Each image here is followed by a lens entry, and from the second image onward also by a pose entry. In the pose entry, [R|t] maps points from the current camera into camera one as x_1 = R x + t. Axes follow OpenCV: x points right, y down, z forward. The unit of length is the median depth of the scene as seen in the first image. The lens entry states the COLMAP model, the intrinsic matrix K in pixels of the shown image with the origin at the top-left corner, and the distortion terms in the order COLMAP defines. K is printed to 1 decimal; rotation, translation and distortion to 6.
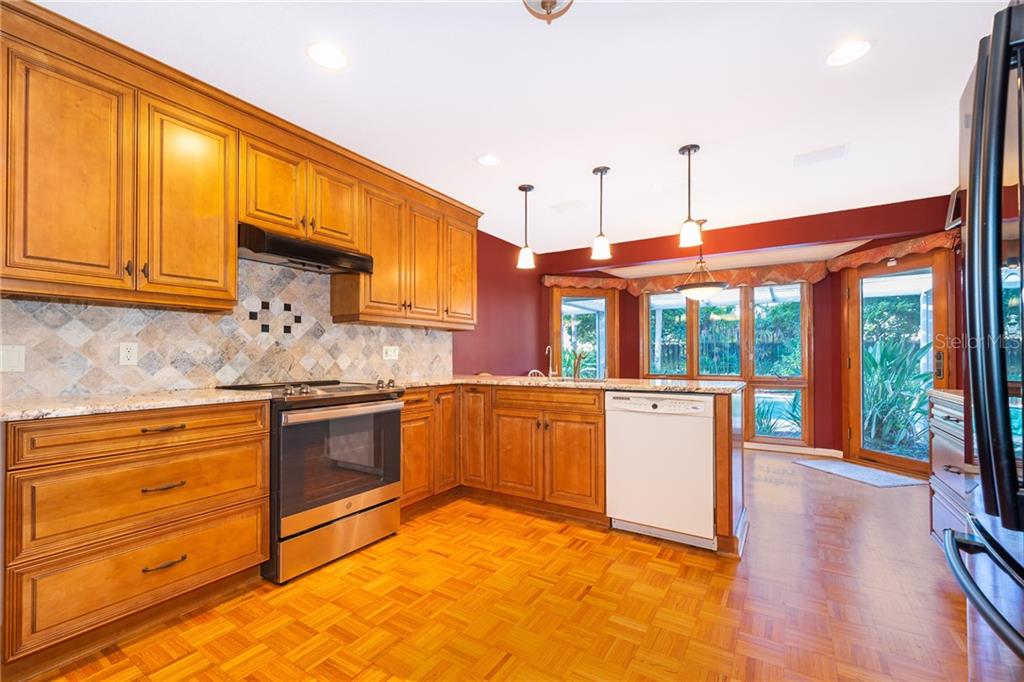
lens RADIAL K [[430.5, 0, 514.6], [0, 430.5, 349.8], [0, 0, 1]] dist [-0.001493, -0.000085]
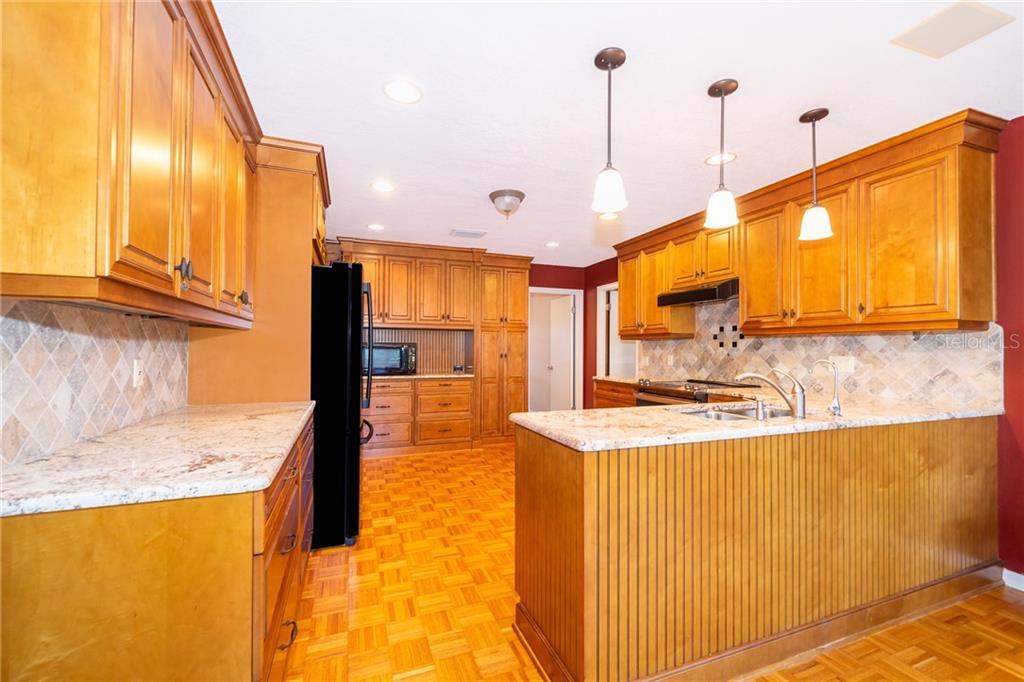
lens RADIAL K [[430.5, 0, 513.5], [0, 430.5, 343.7], [0, 0, 1]] dist [-0.001493, -0.000085]
pose [[-0.601017, -0.006721, -0.799208, 0.998813], [0.013126, 0.999747, -0.018279, -0.033698], [0.799128, -0.021476, -0.600777, 1.261649]]
